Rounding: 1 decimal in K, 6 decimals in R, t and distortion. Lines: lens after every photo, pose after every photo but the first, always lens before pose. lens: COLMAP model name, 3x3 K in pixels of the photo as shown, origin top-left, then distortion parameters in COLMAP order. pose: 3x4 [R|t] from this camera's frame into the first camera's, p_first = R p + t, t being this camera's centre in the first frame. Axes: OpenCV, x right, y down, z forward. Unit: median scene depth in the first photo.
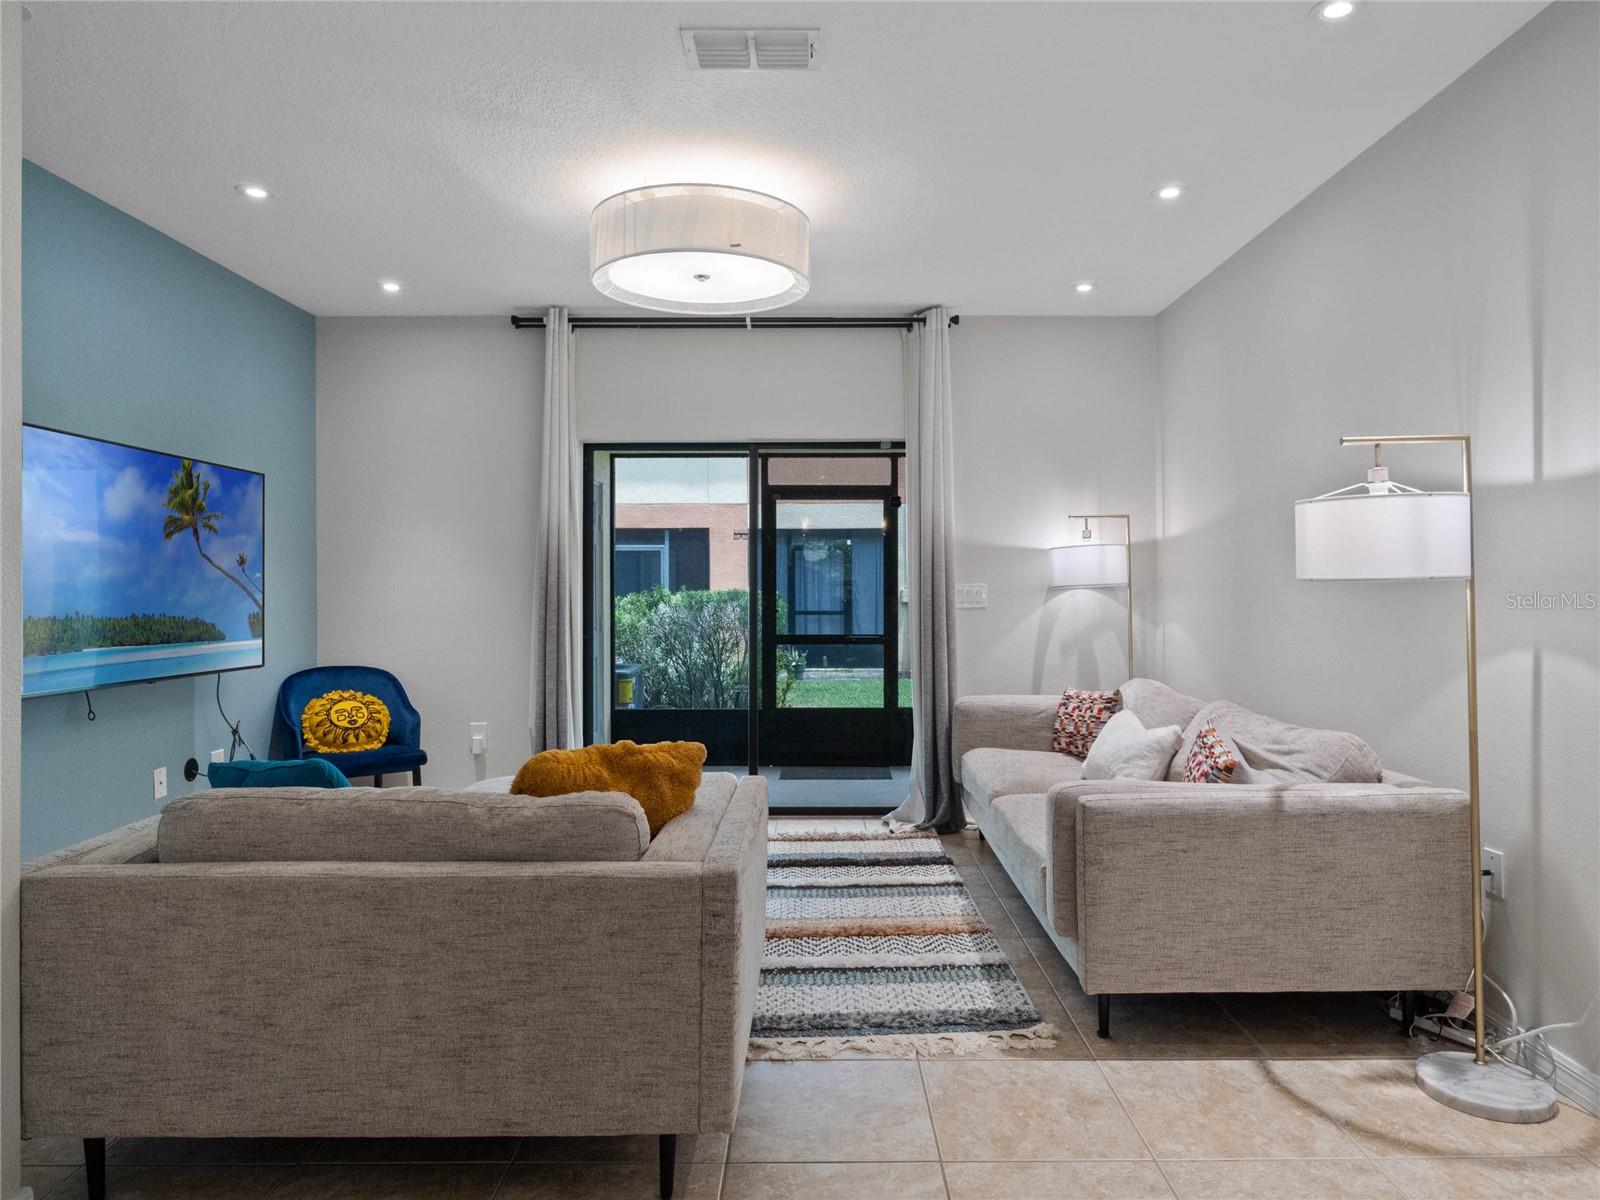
lens RADIAL K [[1009.9, 0, 811.3], [0, 1009.9, 588.3], [0, 0, 1]] dist [0.002370, -0.003586]
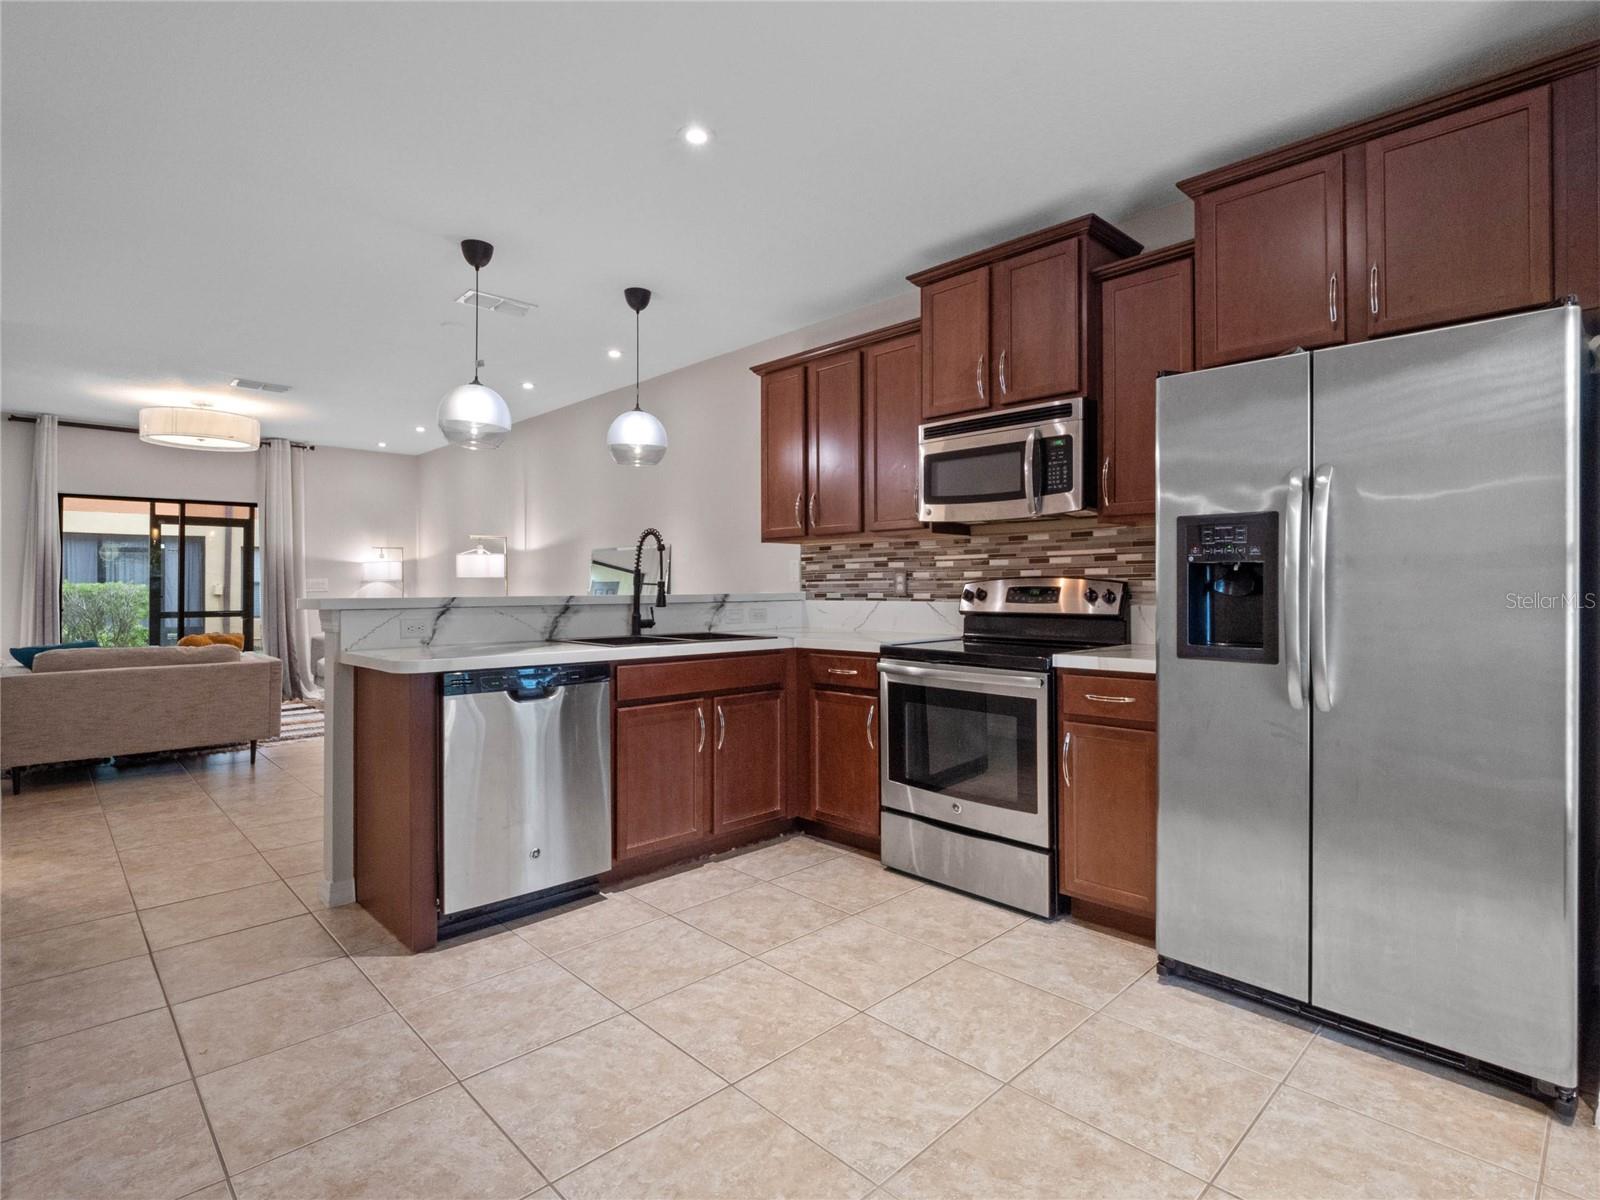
lens RADIAL K [[817.9, 0, 810.9], [0, 817.9, 579.0], [0, 0, 1]] dist [0.002995, -0.013502]
pose [[0.718567, 0.008808, 0.695402, -0.474847], [-0.003142, 0.999951, -0.009419, 0.013306], [-0.695450, 0.004583, 0.718560, -1.497971]]
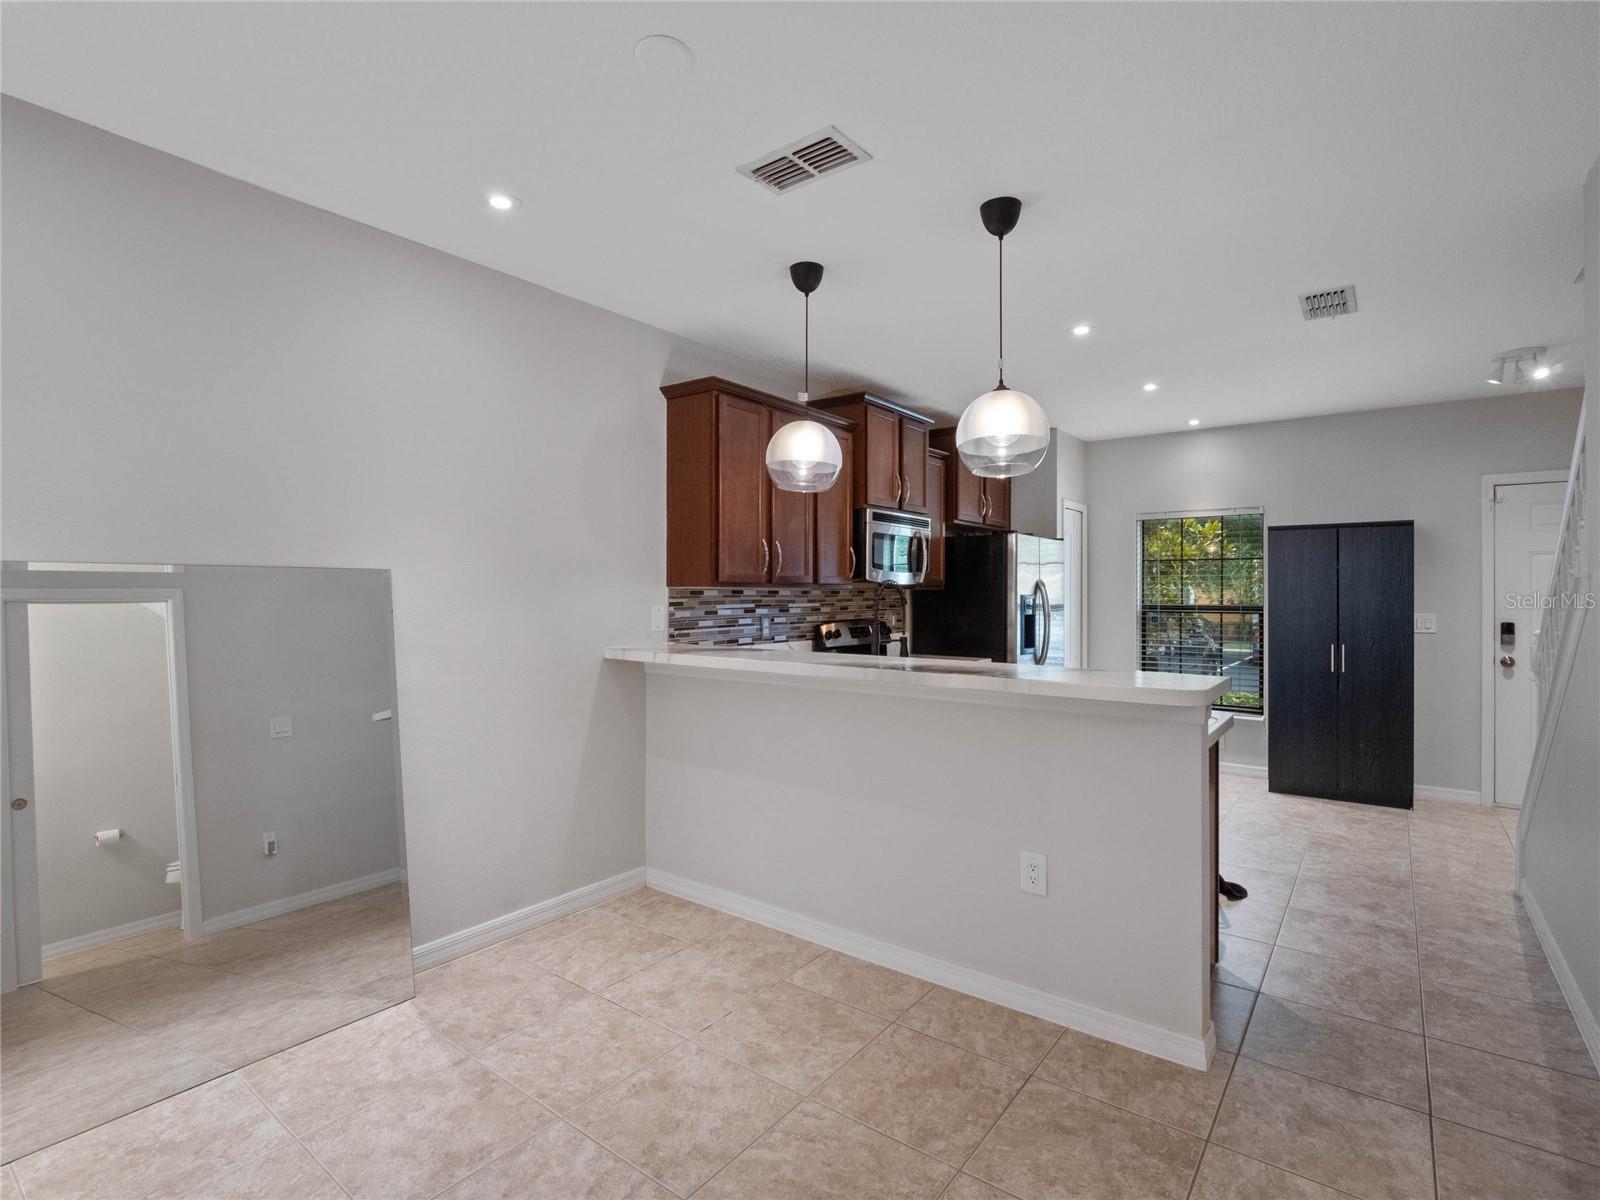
lens RADIAL K [[768.1, 0, 823.2], [0, 768.1, 595.7], [0, 0, 1]] dist [-0.002567, -0.000838]
pose [[-0.802783, 0.001968, 0.596269, -0.346305], [0.000783, 0.999997, -0.002246, -0.051073], [-0.596271, -0.001336, -0.802782, 0.521316]]
